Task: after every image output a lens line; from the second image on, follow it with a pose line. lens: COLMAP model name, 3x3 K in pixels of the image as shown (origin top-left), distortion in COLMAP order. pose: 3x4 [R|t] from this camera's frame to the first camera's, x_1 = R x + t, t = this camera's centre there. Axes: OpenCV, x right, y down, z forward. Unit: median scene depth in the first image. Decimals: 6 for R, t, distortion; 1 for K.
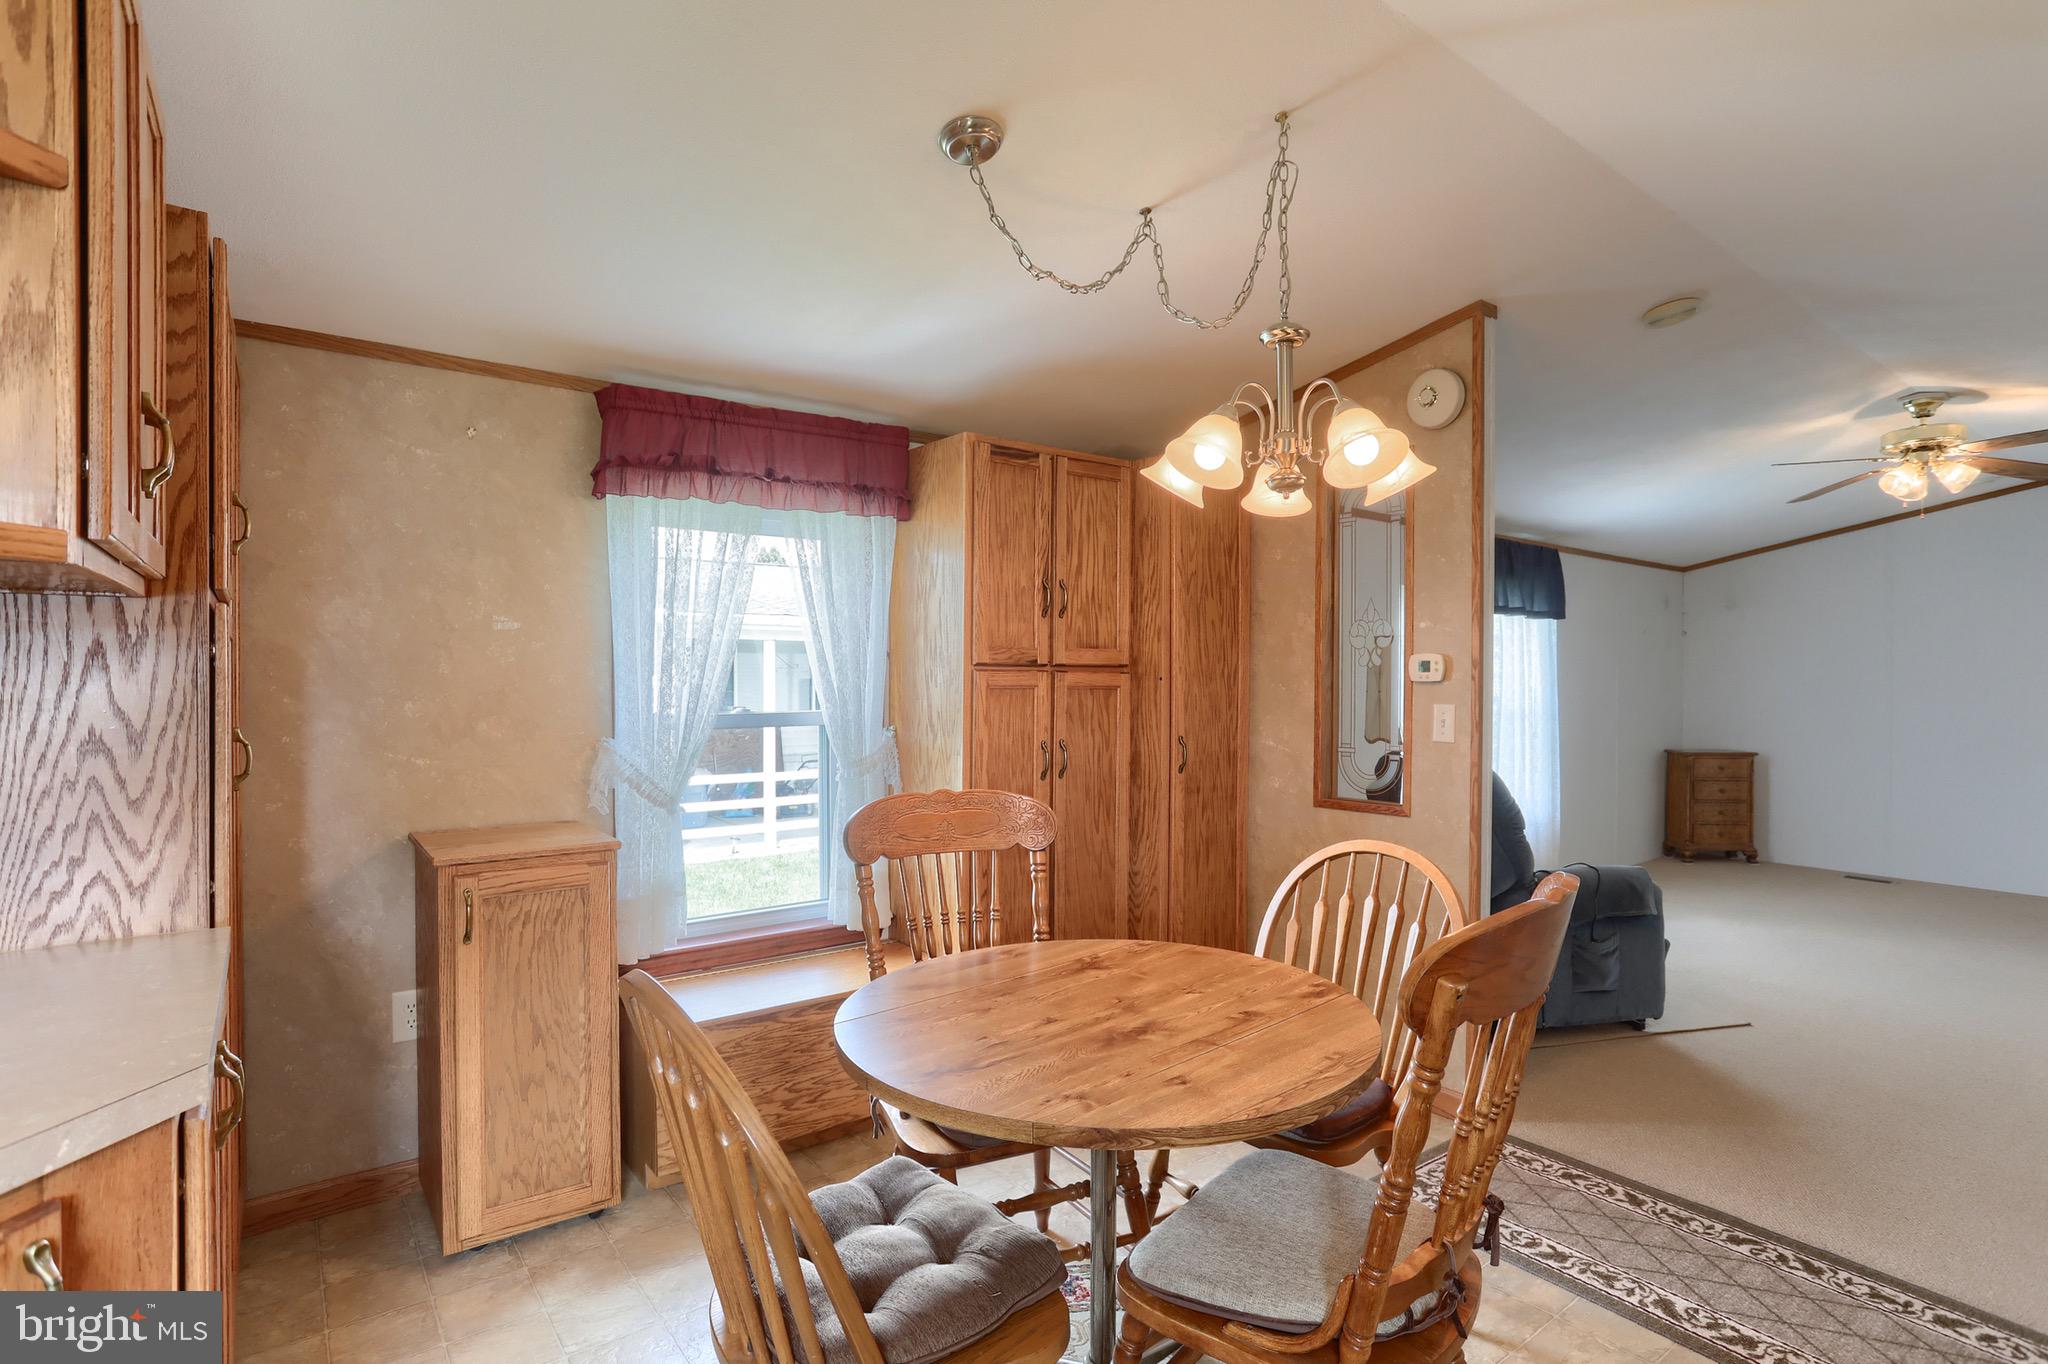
lens RADIAL K [[1016.1, 0, 1027.5], [0, 1016.1, 670.2], [0, 0, 1]] dist [-0.065273, 0.040543]
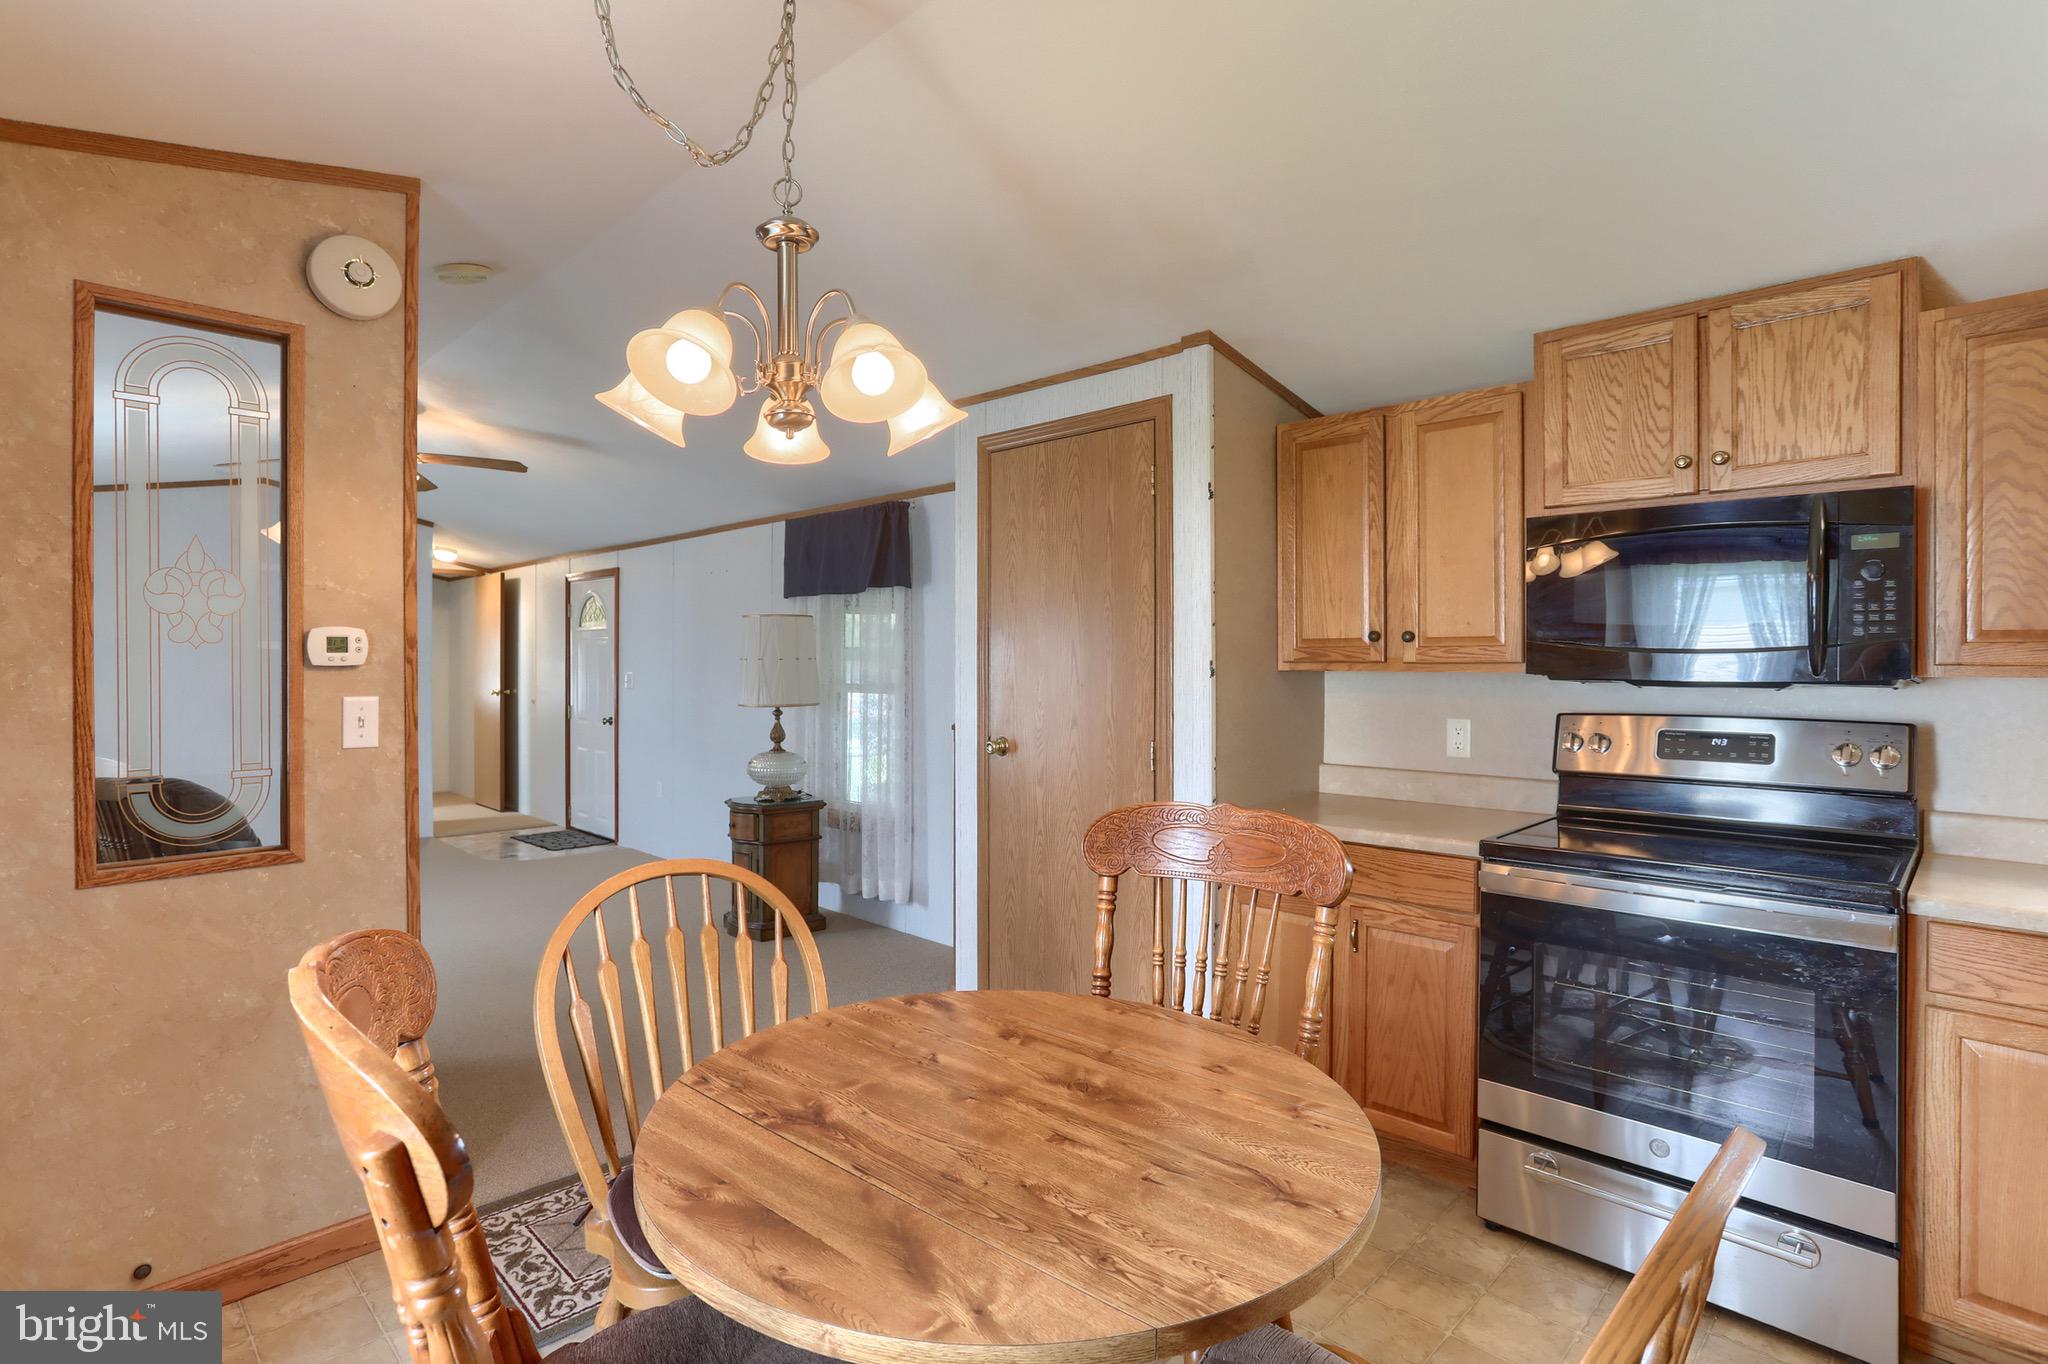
lens RADIAL K [[1016.1, 0, 1027.5], [0, 1016.1, 670.2], [0, 0, 1]] dist [-0.065273, 0.040543]
pose [[-0.142183, -0.013794, 0.989744, -0.374517], [-0.010838, 0.999865, 0.012378, 0.000359], [-0.989781, -0.008967, -0.142313, 0.616395]]
